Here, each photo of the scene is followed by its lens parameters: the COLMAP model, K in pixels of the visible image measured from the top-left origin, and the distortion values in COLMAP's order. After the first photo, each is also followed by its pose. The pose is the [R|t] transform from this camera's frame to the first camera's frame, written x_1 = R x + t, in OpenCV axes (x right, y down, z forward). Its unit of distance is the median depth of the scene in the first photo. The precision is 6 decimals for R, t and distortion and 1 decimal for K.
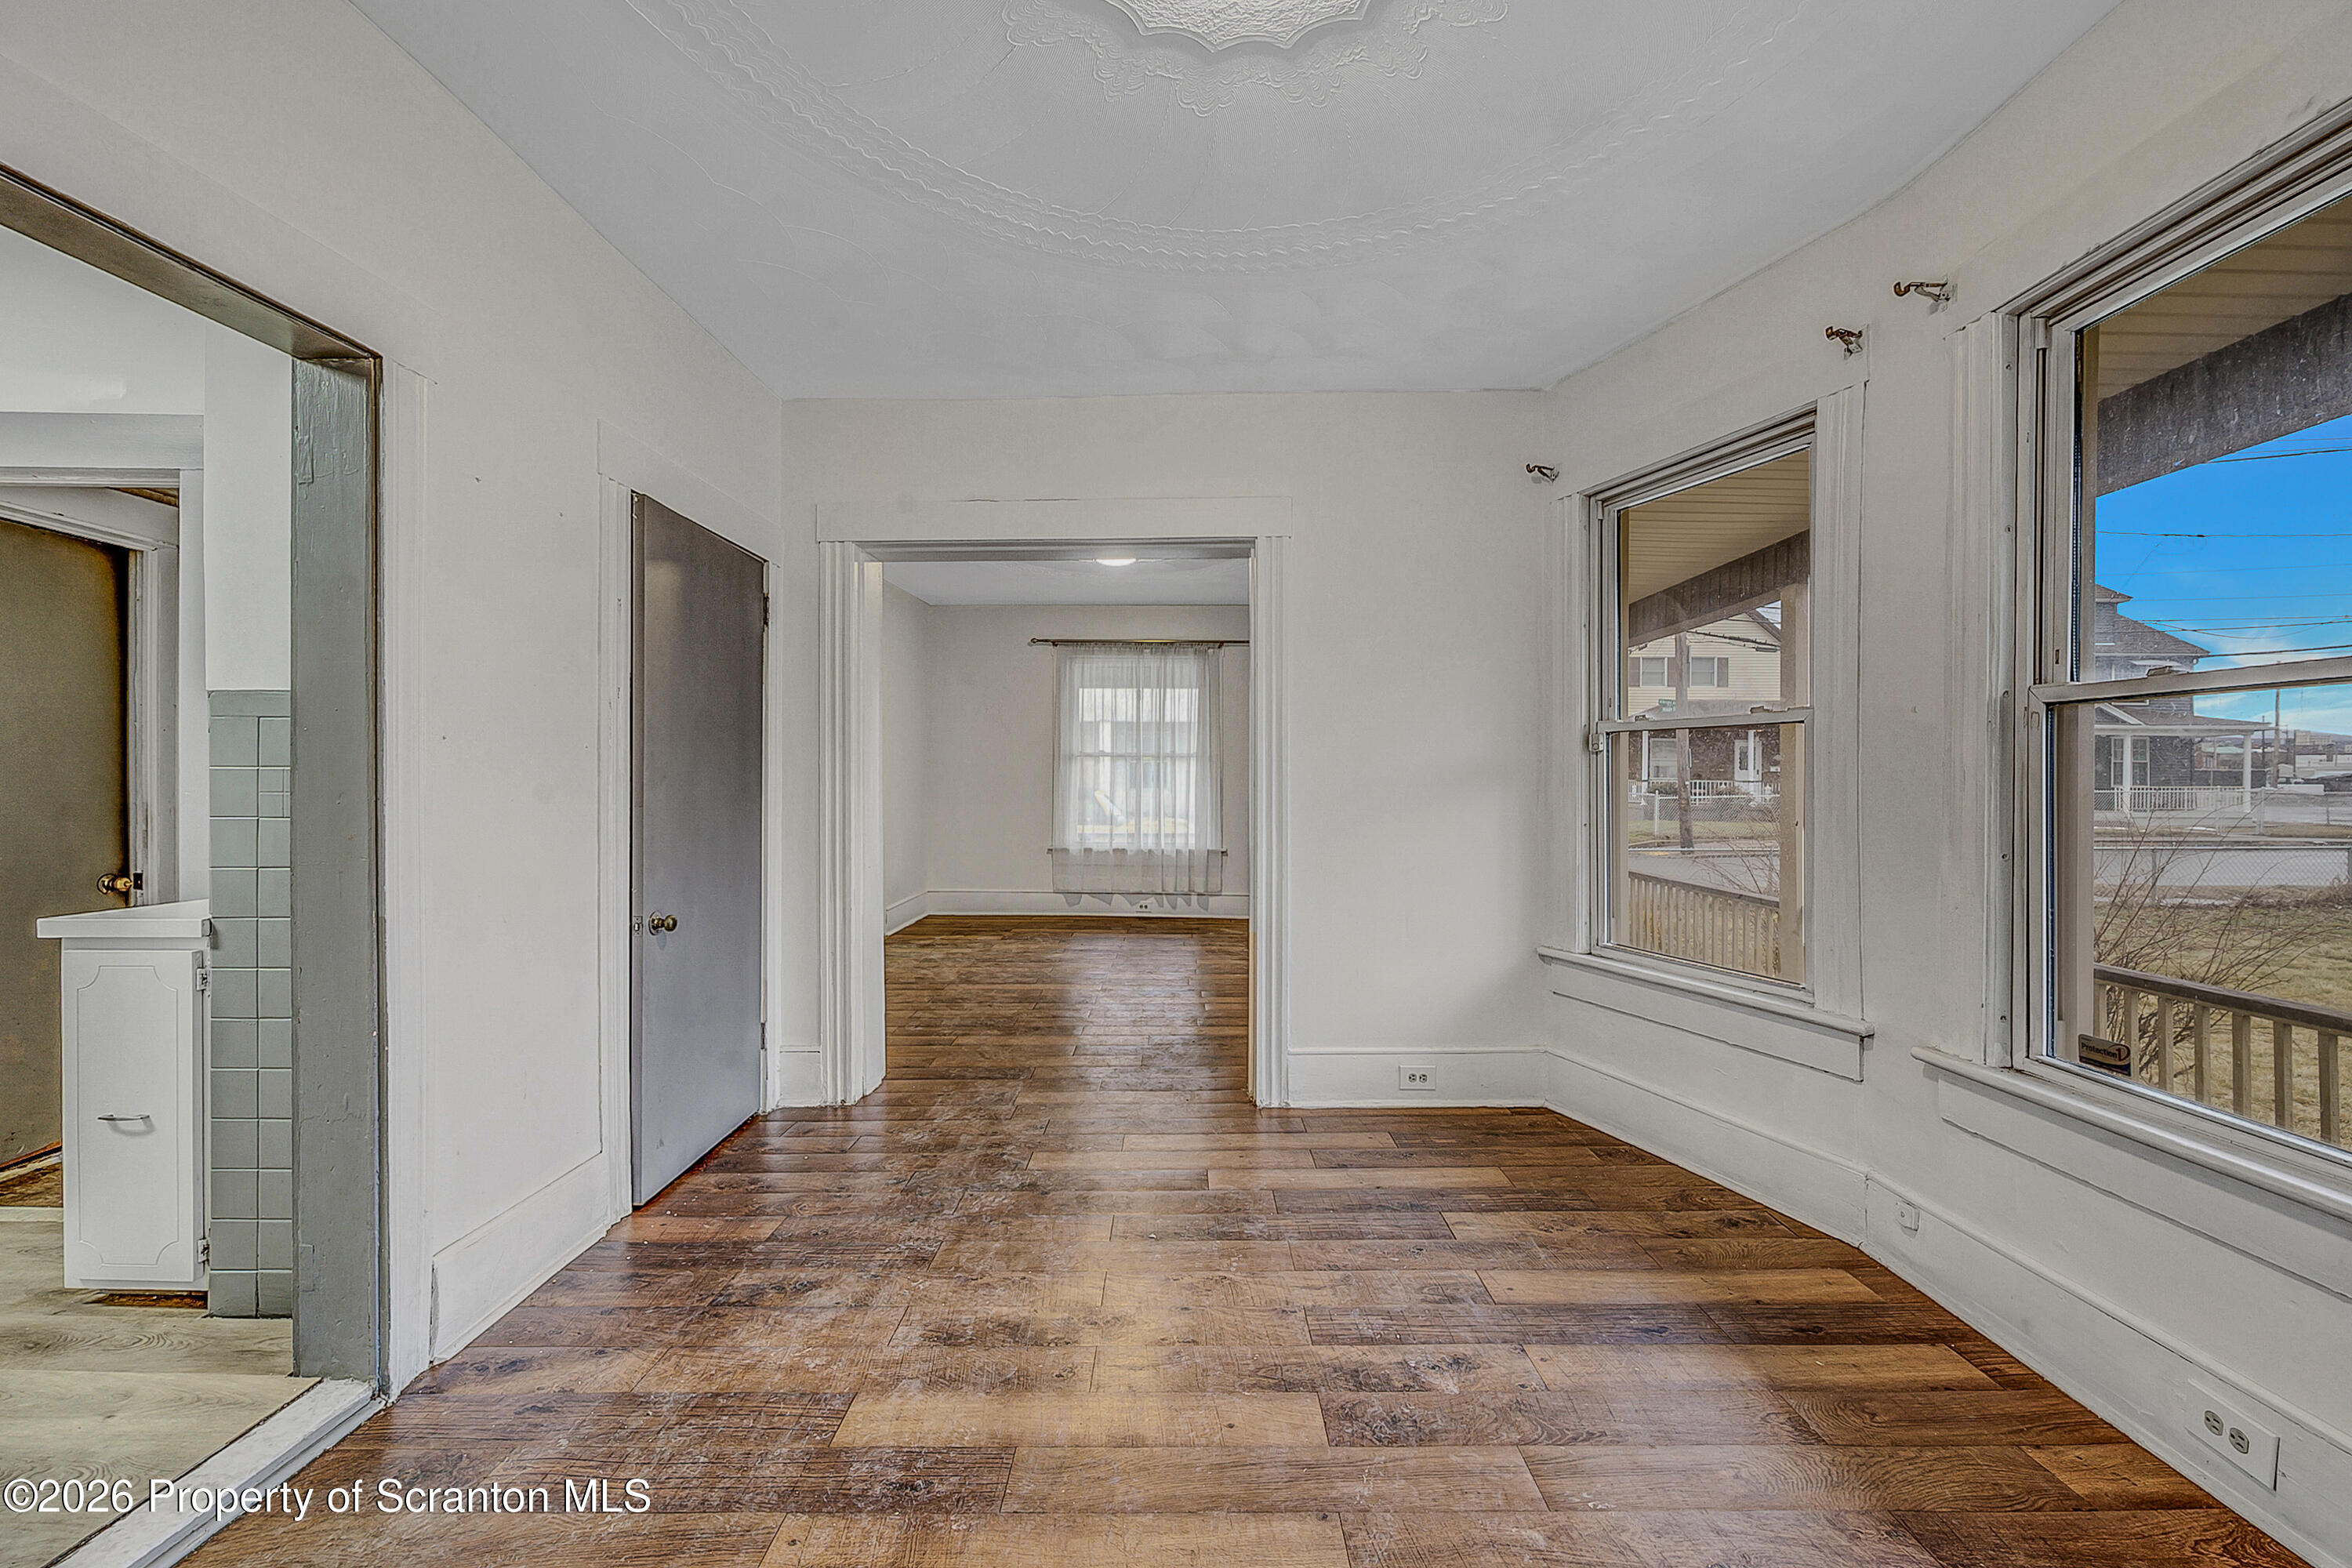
lens RADIAL K [[969.7, 0, 1180.1], [0, 969.7, 791.8], [0, 0, 1]] dist [-0.004372, 0.001007]
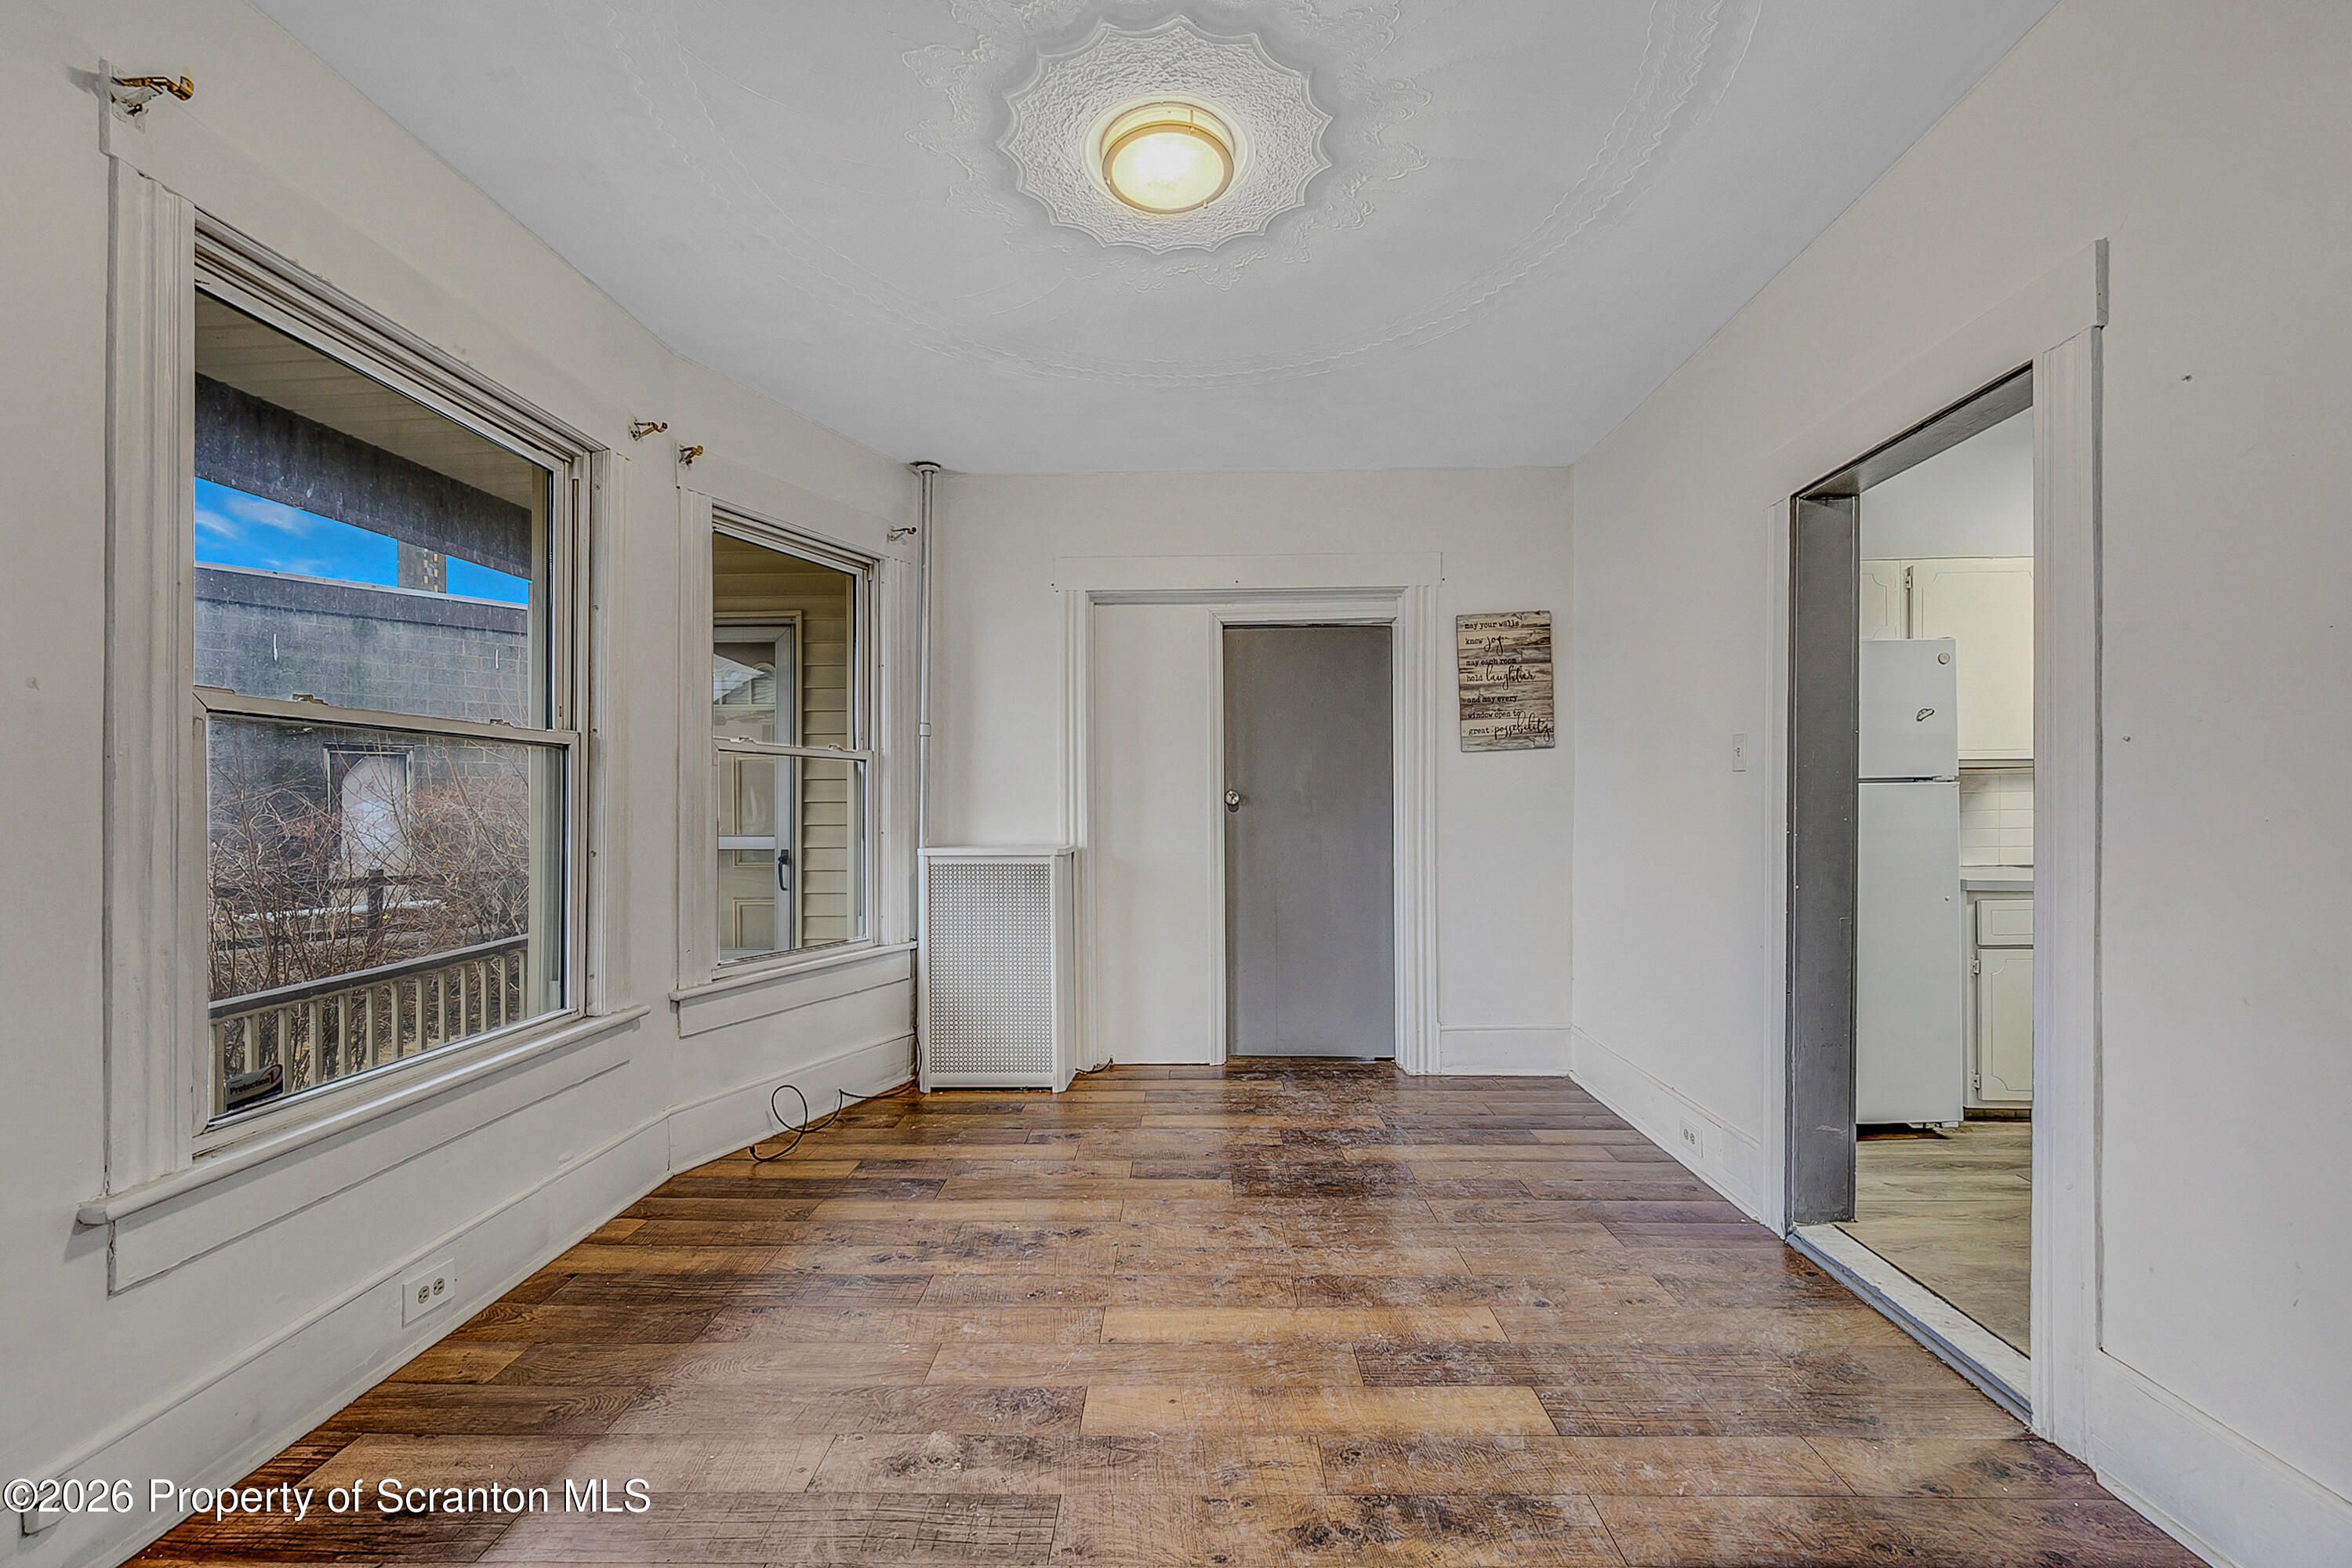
lens RADIAL K [[969.7, 0, 1173.3], [0, 969.7, 789.7], [0, 0, 1]] dist [-0.004372, 0.001007]
pose [[-0.999839, 0.004311, 0.017421, 0.029158], [0.004227, 0.999979, -0.004871, -0.014285], [-0.017442, -0.004796, -0.999836, 1.989911]]
